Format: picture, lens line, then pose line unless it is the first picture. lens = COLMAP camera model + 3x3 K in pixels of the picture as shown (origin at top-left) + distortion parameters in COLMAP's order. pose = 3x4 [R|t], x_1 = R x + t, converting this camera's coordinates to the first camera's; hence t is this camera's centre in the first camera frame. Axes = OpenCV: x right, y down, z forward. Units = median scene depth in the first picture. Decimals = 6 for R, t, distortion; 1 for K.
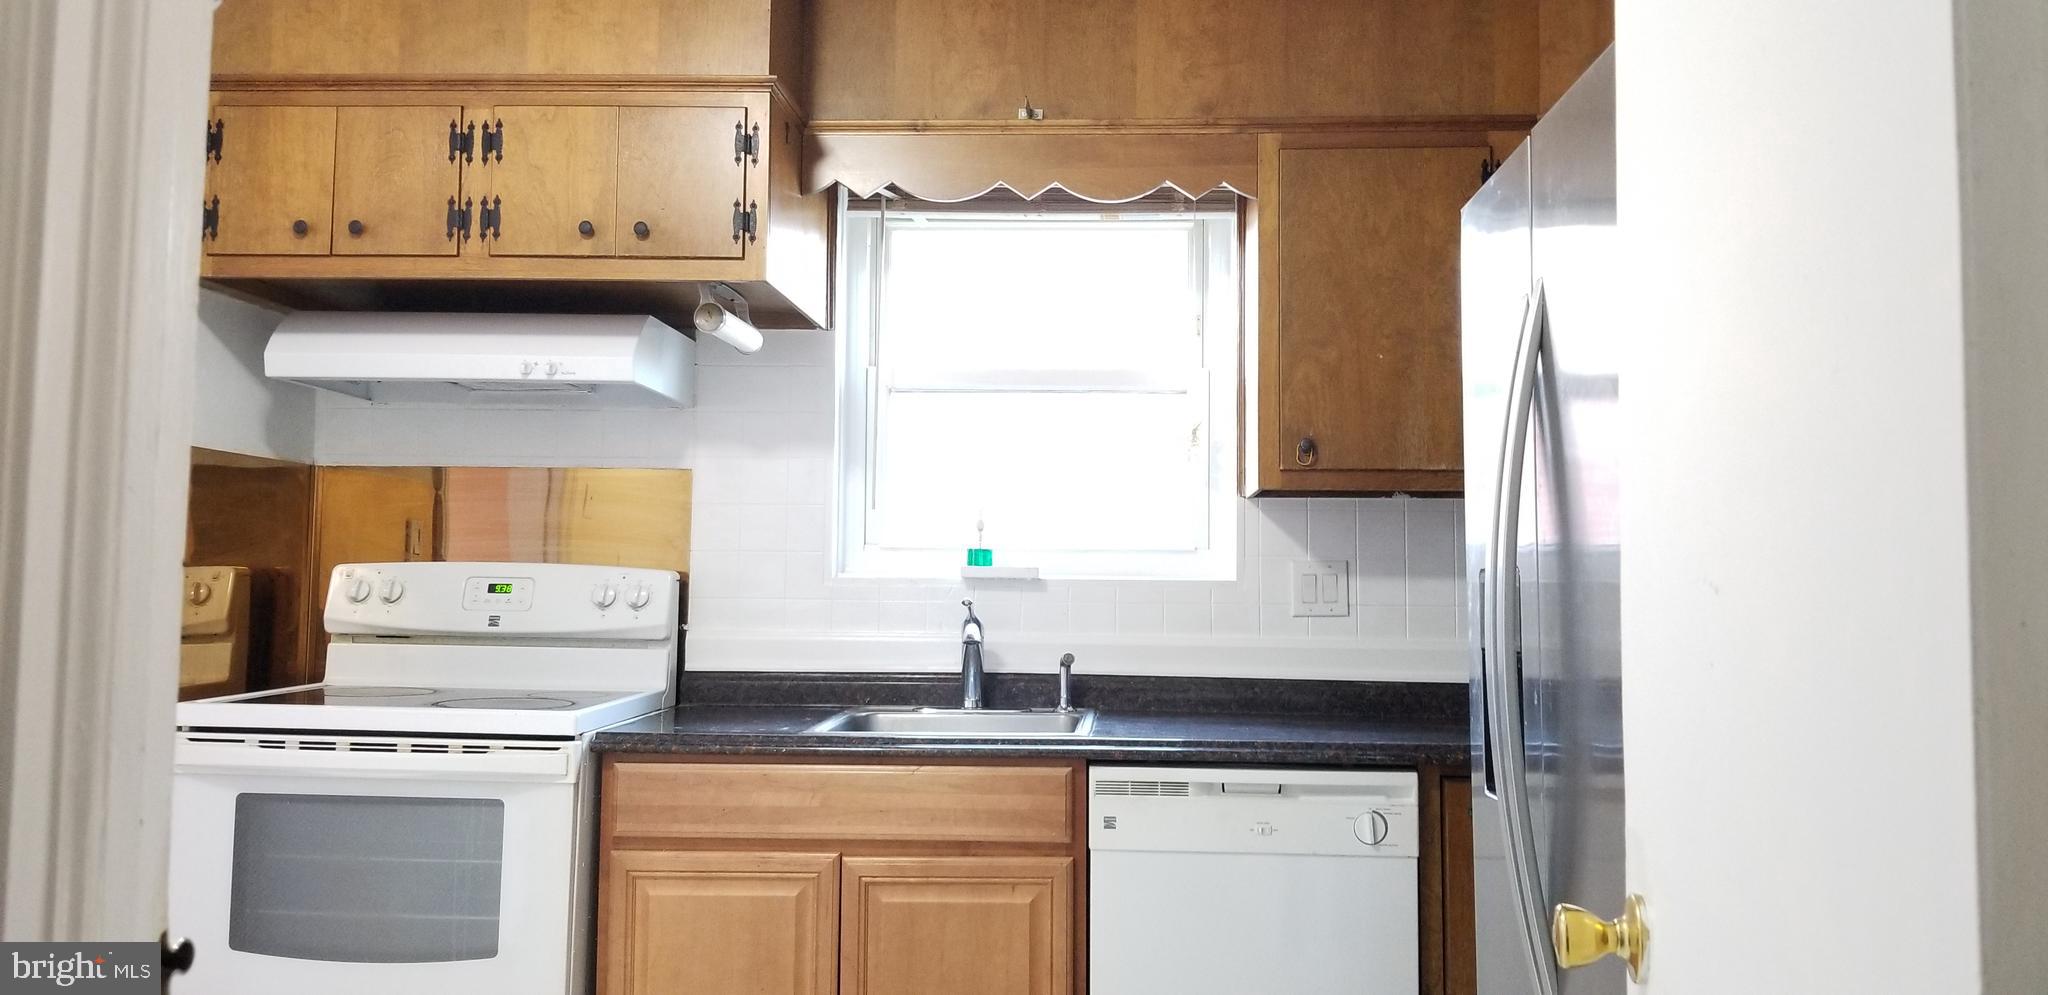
lens RADIAL K [[1613.2, 0, 1067.0], [0, 1613.2, 497.7], [0, 0, 1]] dist [0.108566, -0.230230]
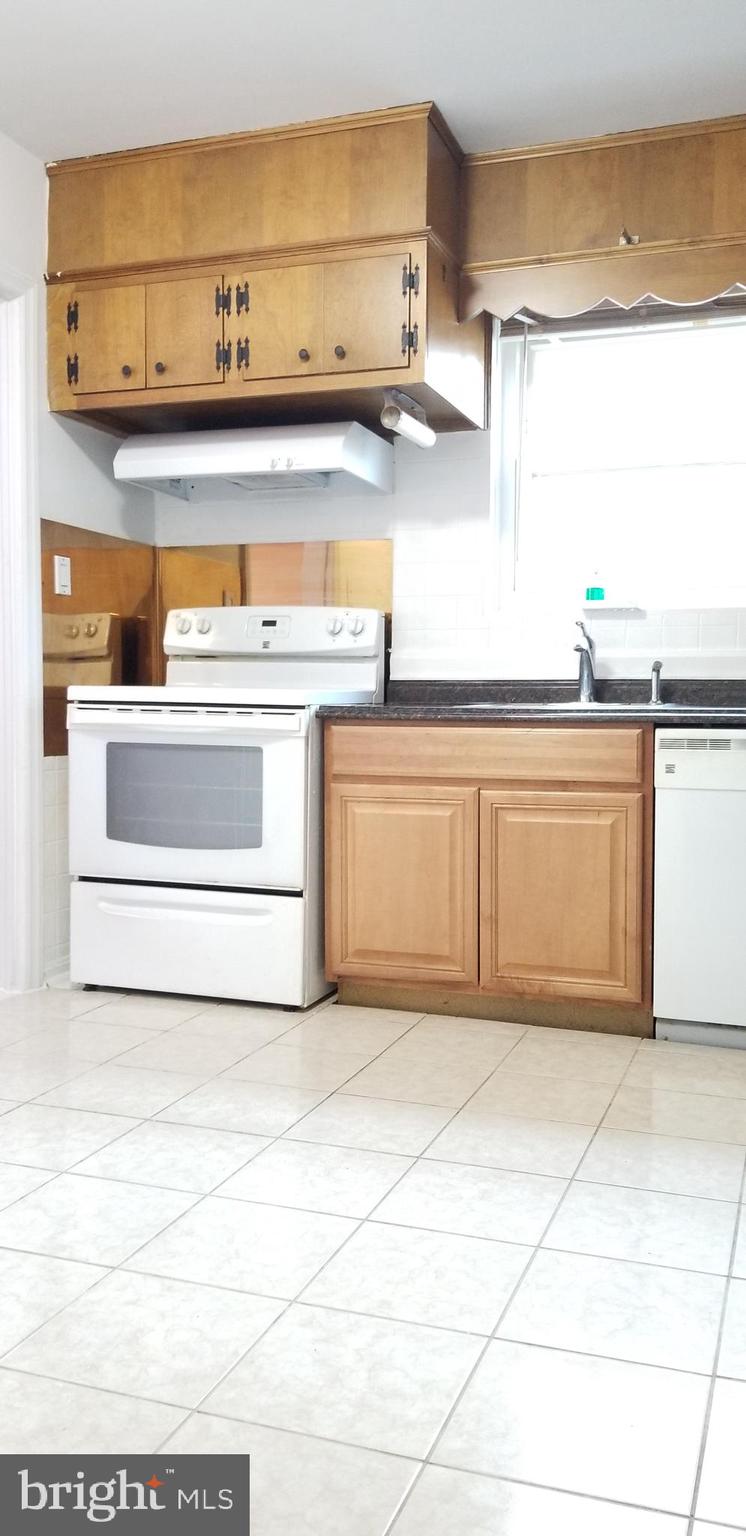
lens RADIAL K [[1209.9, 0, 394.1], [0, 1209.9, 792.3], [0, 0, 1]] dist [0.108566, -0.230230]
pose [[0.957543, 0.015619, -0.287868, 0.095748], [0.021622, 0.991828, 0.125734, 0.082522], [0.287479, -0.126620, 0.949380, -0.047300]]
